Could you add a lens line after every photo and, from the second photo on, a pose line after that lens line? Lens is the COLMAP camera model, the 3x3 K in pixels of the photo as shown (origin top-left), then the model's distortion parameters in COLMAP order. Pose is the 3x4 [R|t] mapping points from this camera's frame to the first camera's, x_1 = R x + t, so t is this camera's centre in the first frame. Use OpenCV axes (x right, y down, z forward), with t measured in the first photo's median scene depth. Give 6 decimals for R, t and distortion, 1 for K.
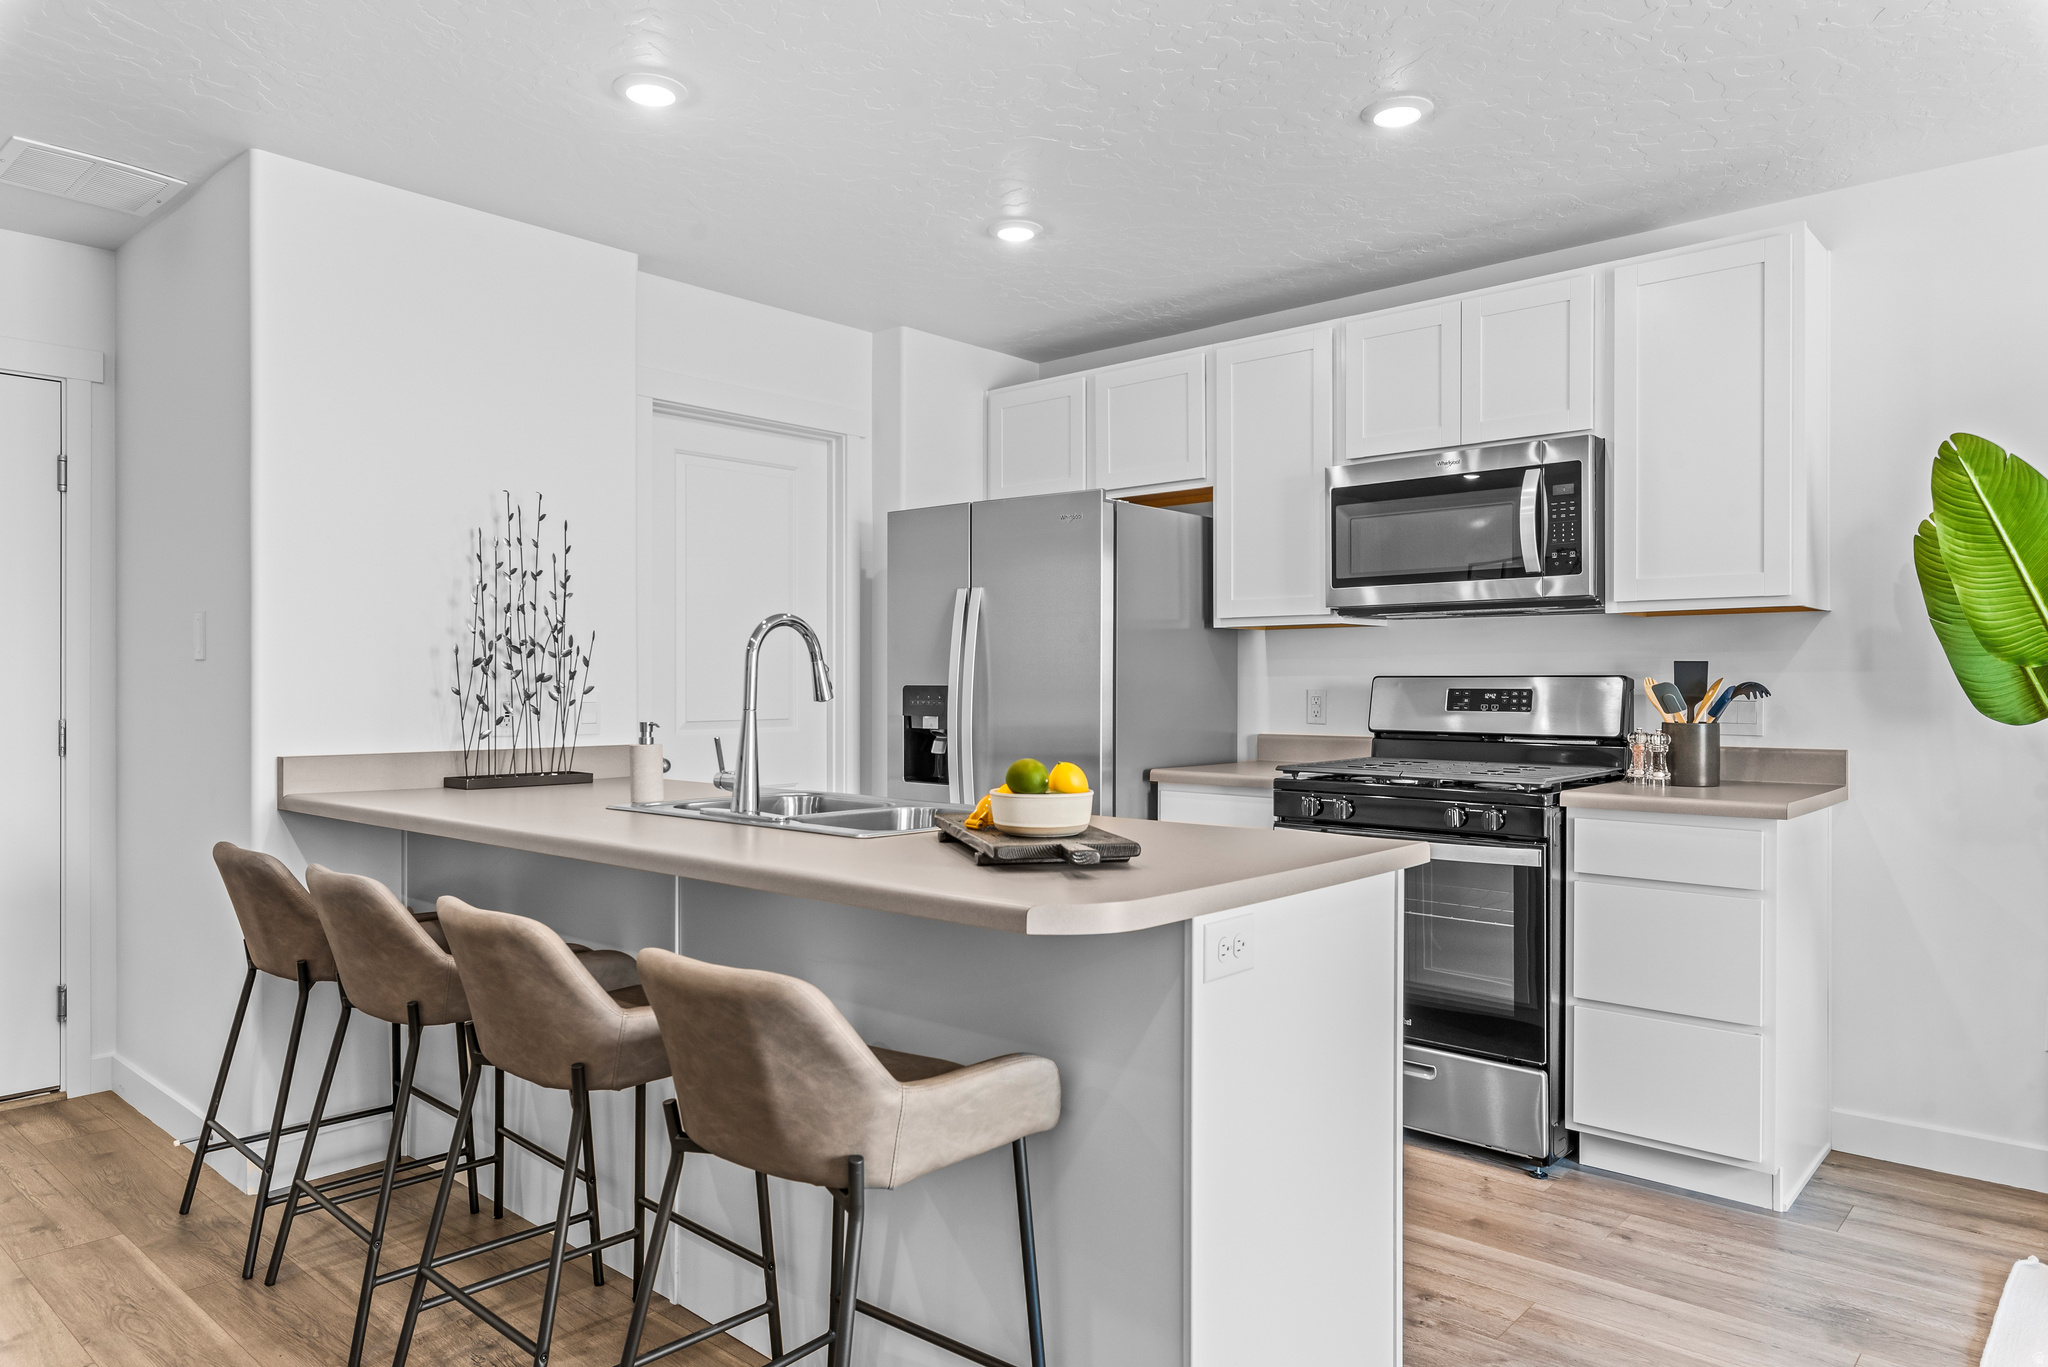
lens RADIAL K [[1285.1, 0, 1021.2], [0, 1285.1, 685.3], [0, 0, 1]] dist [-0.008361, -0.003406]
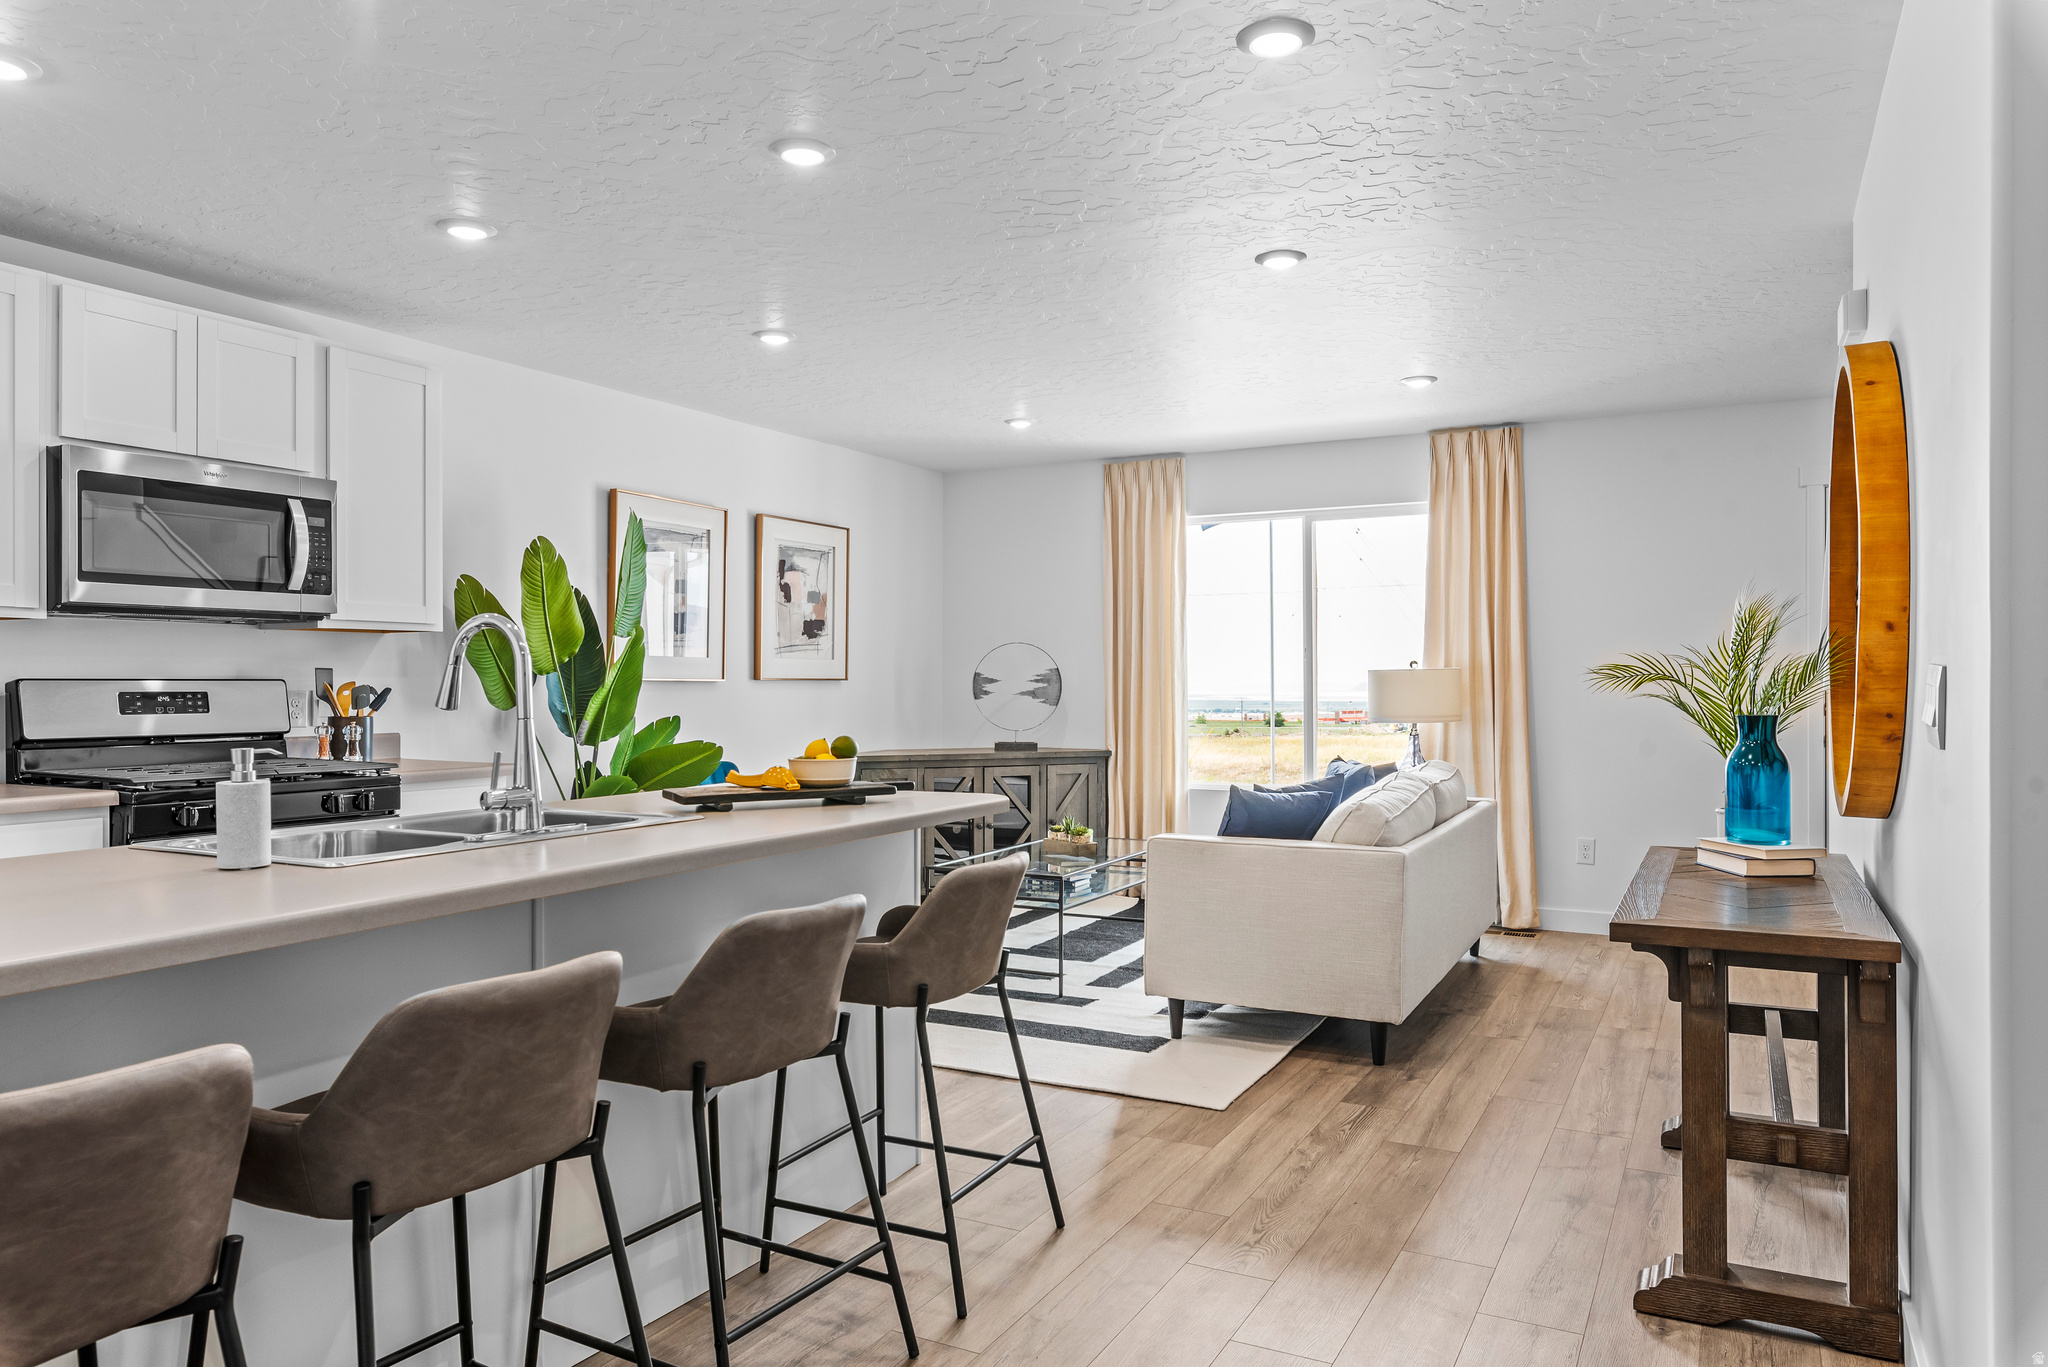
lens RADIAL K [[1361.1, 0, 1033.8], [0, 1361.1, 685.8], [0, 0, 1]] dist [-0.076759, 0.000450]
pose [[-0.228562, -0.000553, 0.973529, -0.887145], [0.003722, 0.999992, 0.001442, -0.001228], [-0.973522, 0.003954, -0.228558, 0.621626]]
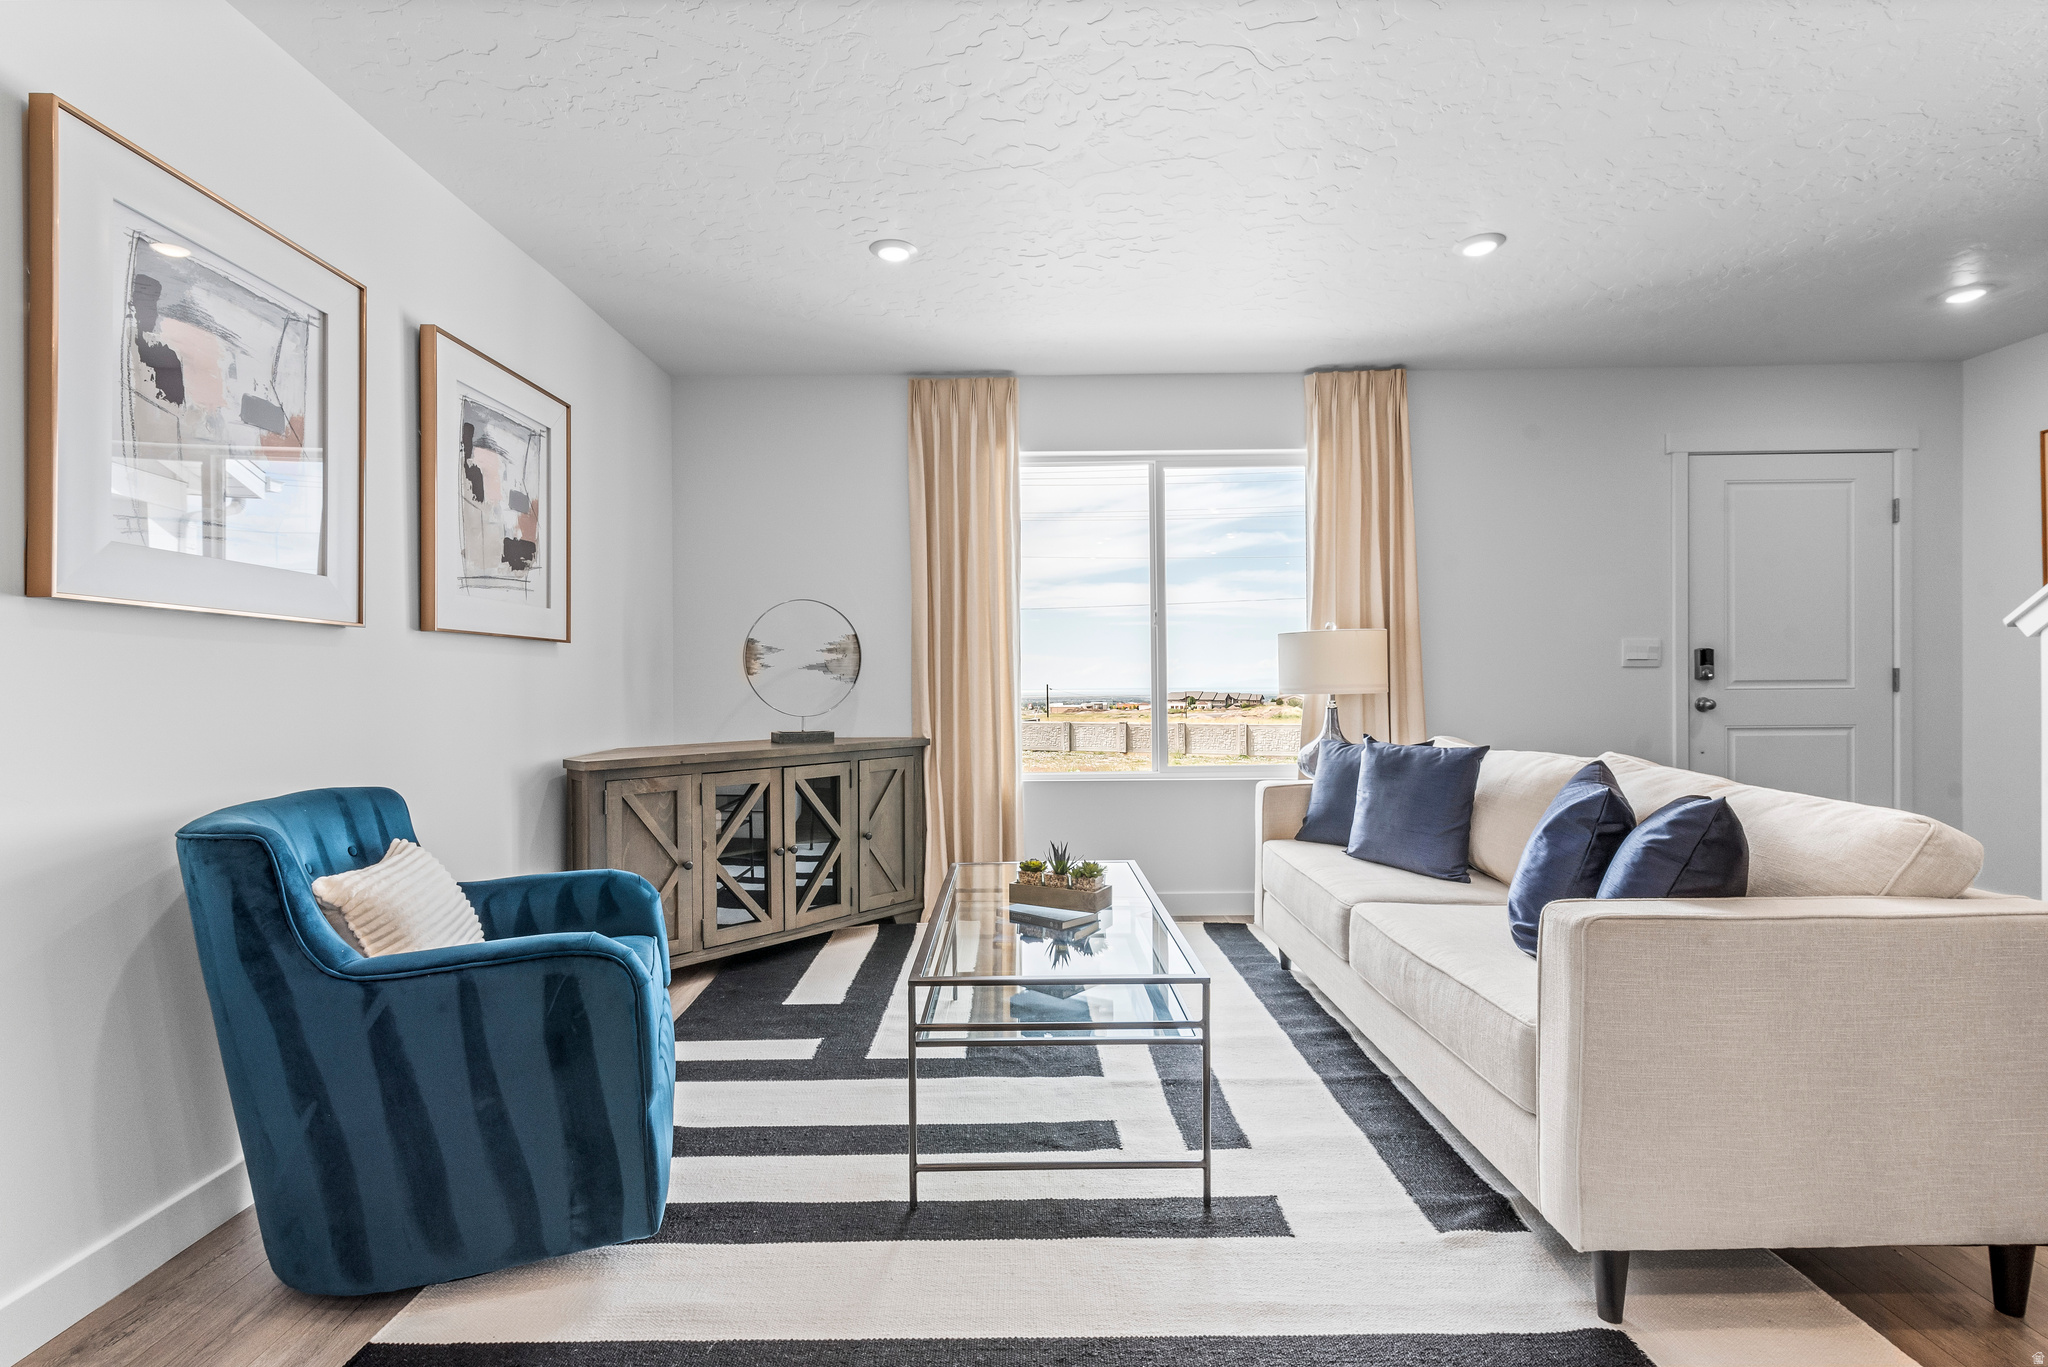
lens RADIAL K [[931.4, 0, 1024.4], [0, 931.4, 688.2], [0, 0, 1]] dist [-0.000845, -0.000424]
pose [[-0.651229, -0.003331, 0.758874, 0.080811], [0.006435, 0.999930, 0.009911, 0.026783], [-0.758854, 0.011337, -0.651162, 0.672934]]
